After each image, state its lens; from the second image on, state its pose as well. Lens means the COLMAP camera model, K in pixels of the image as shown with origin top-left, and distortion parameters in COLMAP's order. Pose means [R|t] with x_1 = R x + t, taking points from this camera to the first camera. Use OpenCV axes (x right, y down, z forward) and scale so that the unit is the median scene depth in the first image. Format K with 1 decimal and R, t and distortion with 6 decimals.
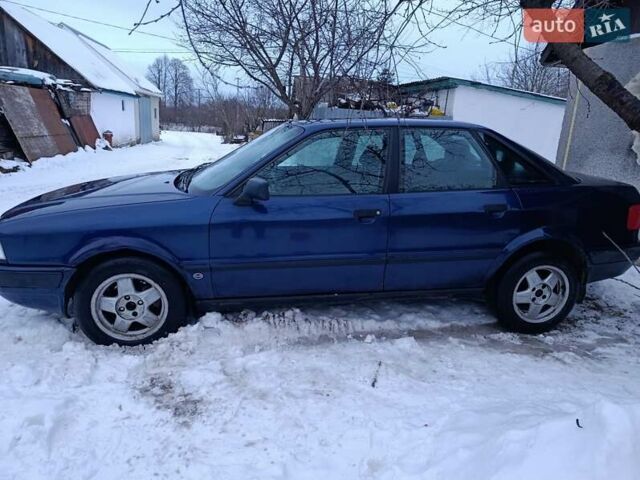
lens RADIAL K [[478.0, 0, 317.3], [0, 478.0, 238.1], [0, 0, 1]] dist [-0.005977, -0.003774]
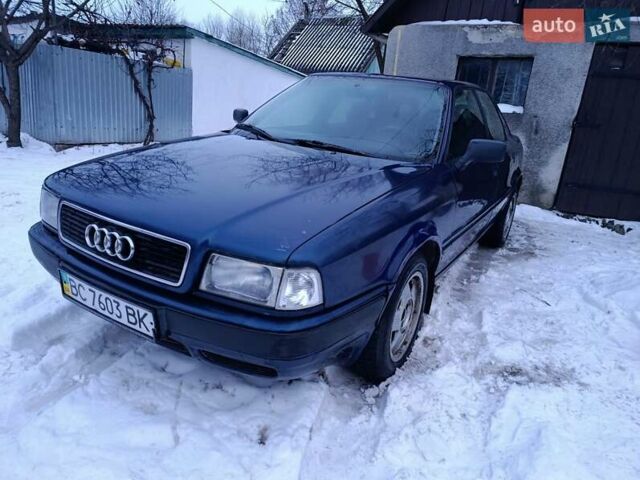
lens RADIAL K [[478.0, 0, 319.4], [0, 478.0, 238.9], [0, 0, 1]] dist [-0.005977, -0.003774]
pose [[0.607145, -0.202083, 0.768465, -1.192249], [0.128594, 0.979360, 0.155943, -0.134207], [-0.784117, 0.004140, 0.620600, 0.710860]]
